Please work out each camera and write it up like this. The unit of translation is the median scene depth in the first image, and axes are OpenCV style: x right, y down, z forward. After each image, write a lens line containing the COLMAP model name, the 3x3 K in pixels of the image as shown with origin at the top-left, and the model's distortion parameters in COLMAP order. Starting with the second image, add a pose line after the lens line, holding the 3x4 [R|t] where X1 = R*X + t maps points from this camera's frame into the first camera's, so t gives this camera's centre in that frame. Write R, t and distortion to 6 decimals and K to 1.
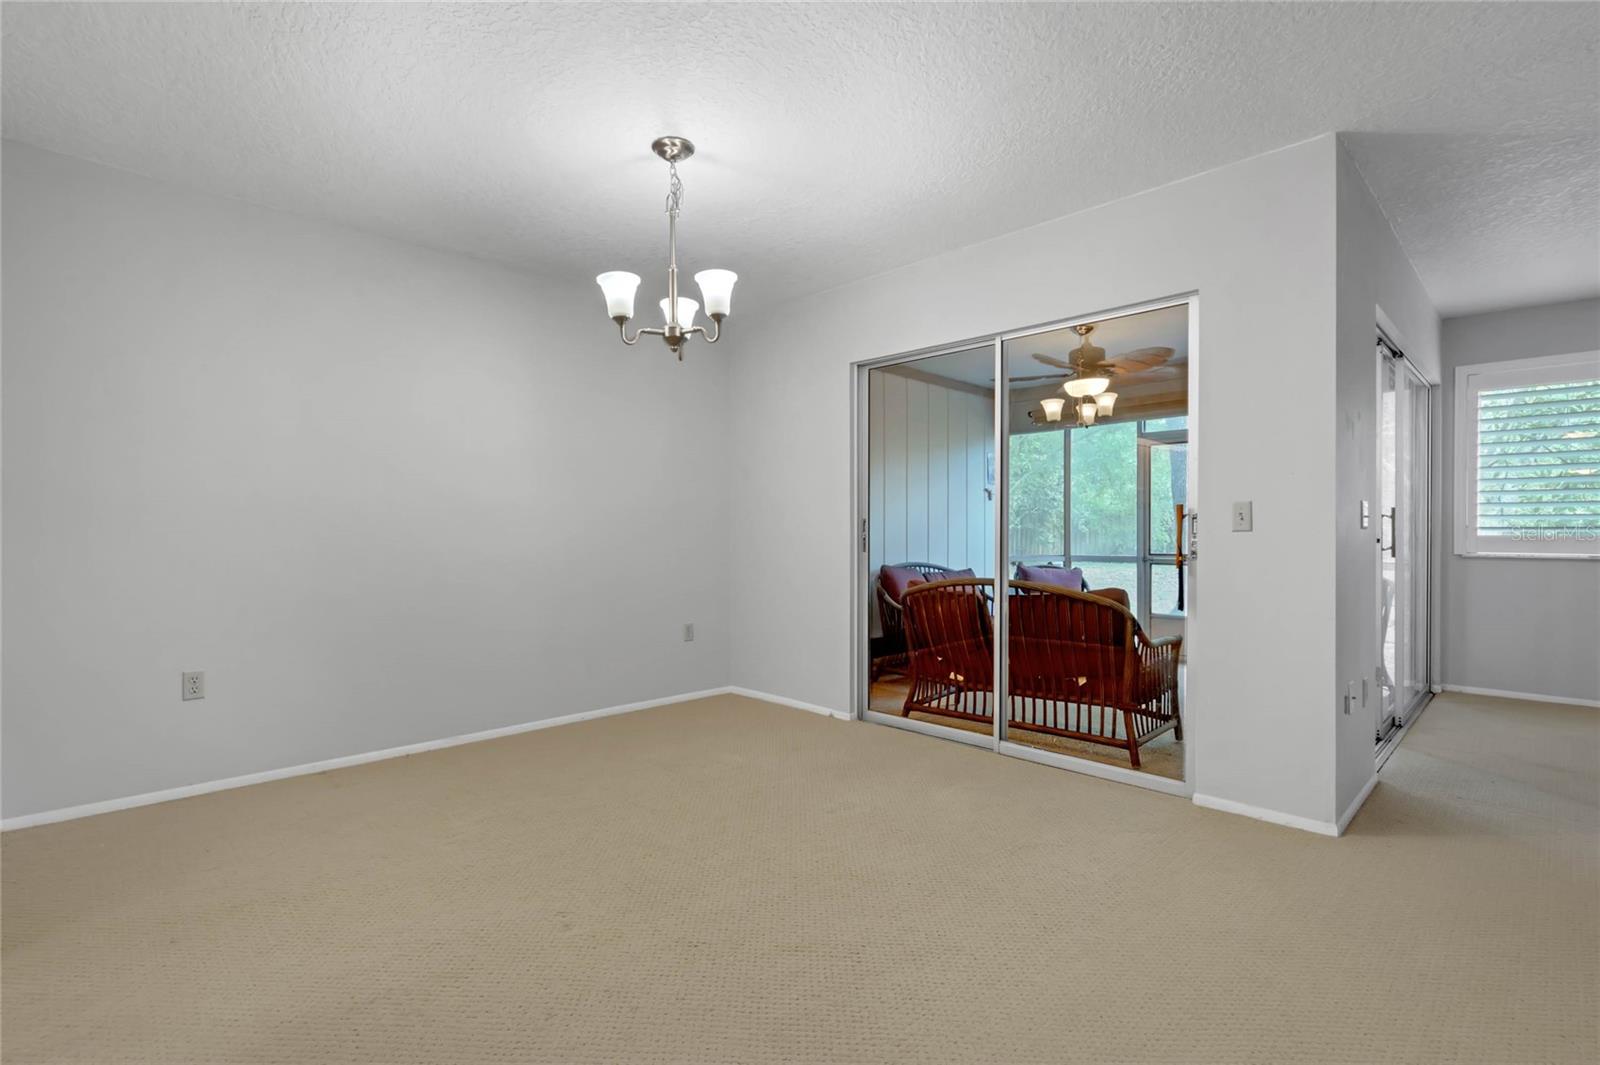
lens RADIAL K [[729.1, 0, 807.0], [0, 729.1, 537.7], [0, 0, 1]] dist [-0.001417, -0.000135]
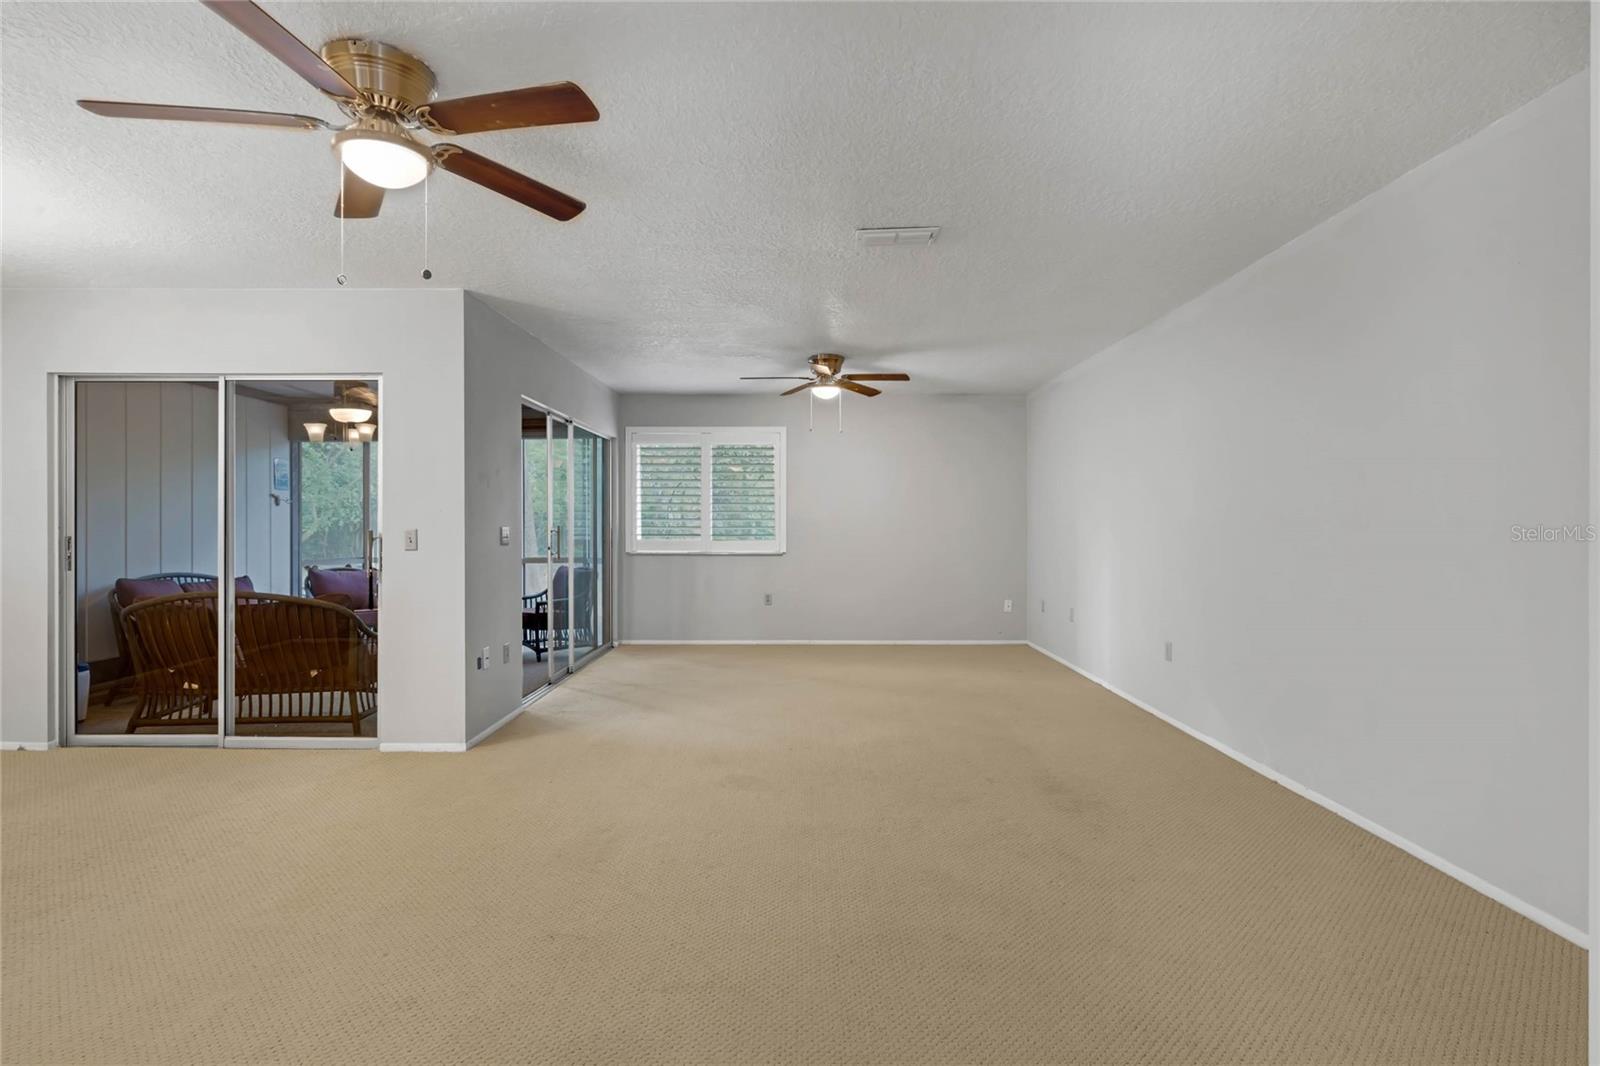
lens RADIAL K [[729.1, 0, 771.6], [0, 729.1, 523.4], [0, 0, 1]] dist [-0.001417, -0.000135]
pose [[0.721929, -0.001416, 0.691966, 0.083774], [0.004695, 0.999985, -0.002852, -0.036436], [-0.691951, 0.005308, 0.721925, -0.337630]]
